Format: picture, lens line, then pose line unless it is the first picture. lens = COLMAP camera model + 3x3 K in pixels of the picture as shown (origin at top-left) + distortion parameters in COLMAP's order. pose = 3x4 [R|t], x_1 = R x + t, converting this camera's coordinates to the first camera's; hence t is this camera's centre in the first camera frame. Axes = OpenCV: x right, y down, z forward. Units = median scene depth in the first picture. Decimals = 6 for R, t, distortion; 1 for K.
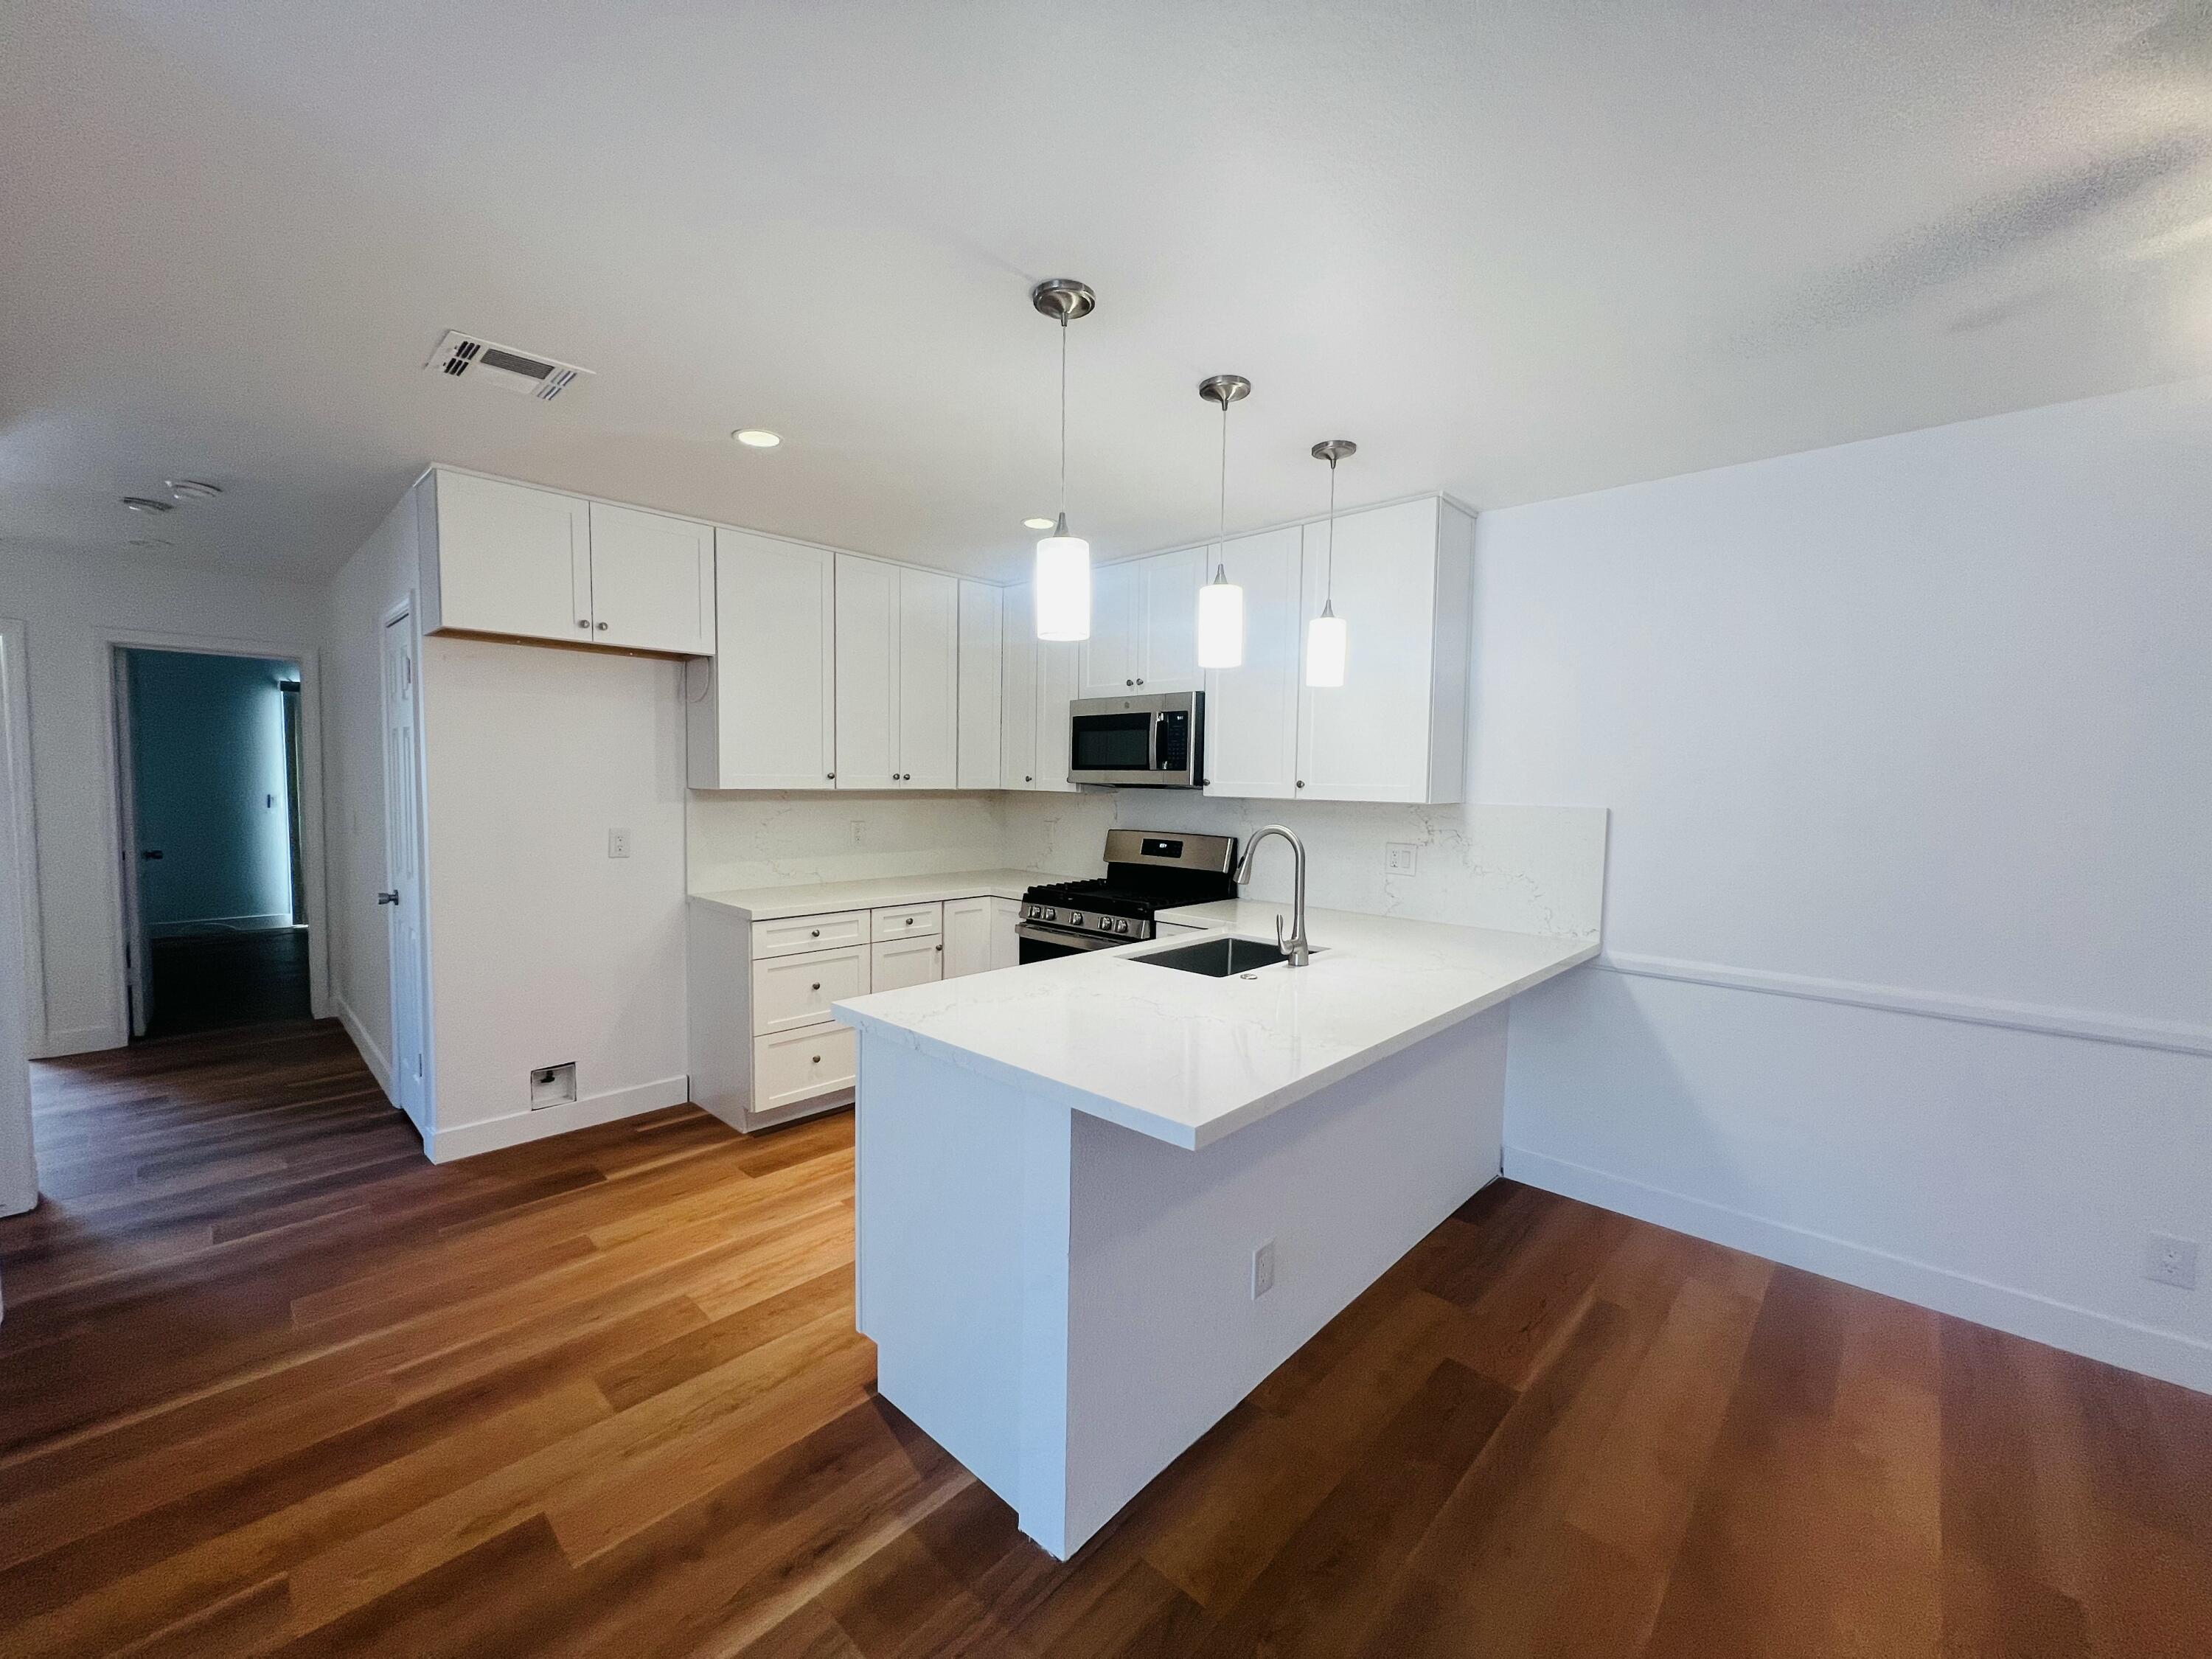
lens RADIAL K [[883.4, 0, 1101.9], [0, 883.4, 828.0], [0, 0, 1]] dist [-0.001052, 0.000728]
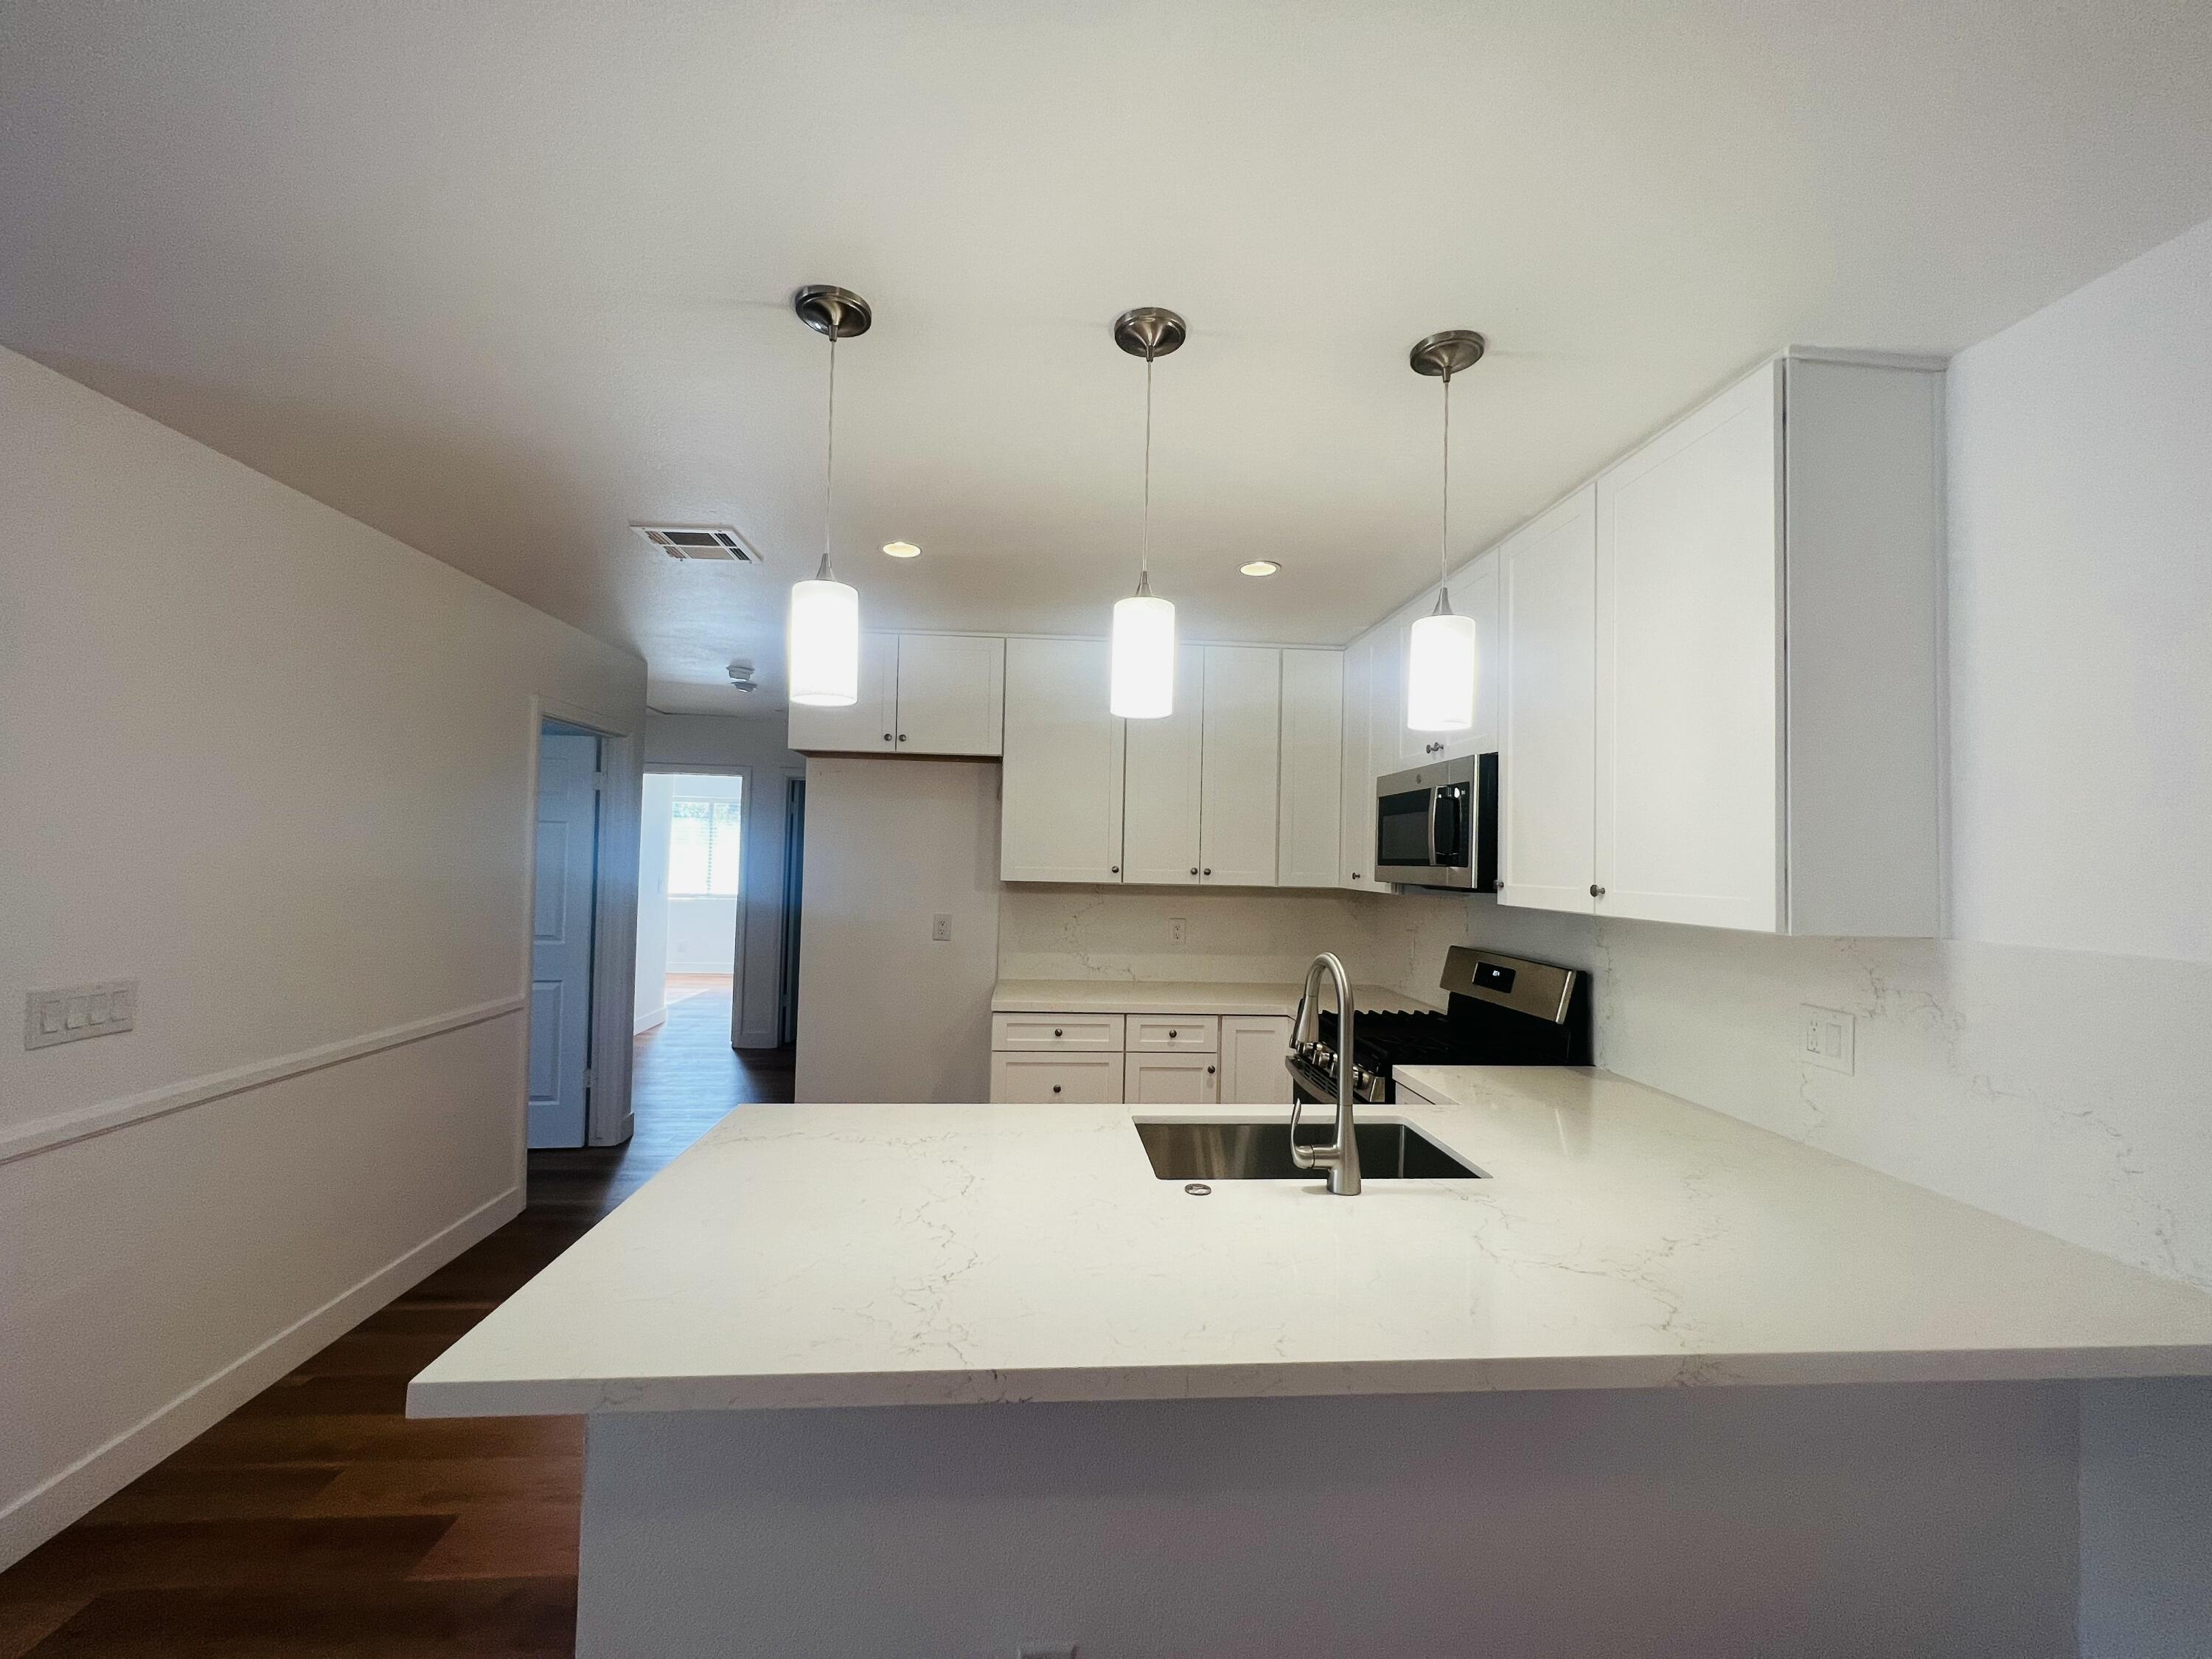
lens RADIAL K [[883.4, 0, 1105.2], [0, 883.4, 832.5], [0, 0, 1]] dist [-0.001052, 0.000728]
pose [[0.742220, -0.017692, -0.669923, 0.342450], [-0.050551, 0.995325, -0.082293, -0.020065], [0.668247, 0.094945, 0.737856, 0.287496]]
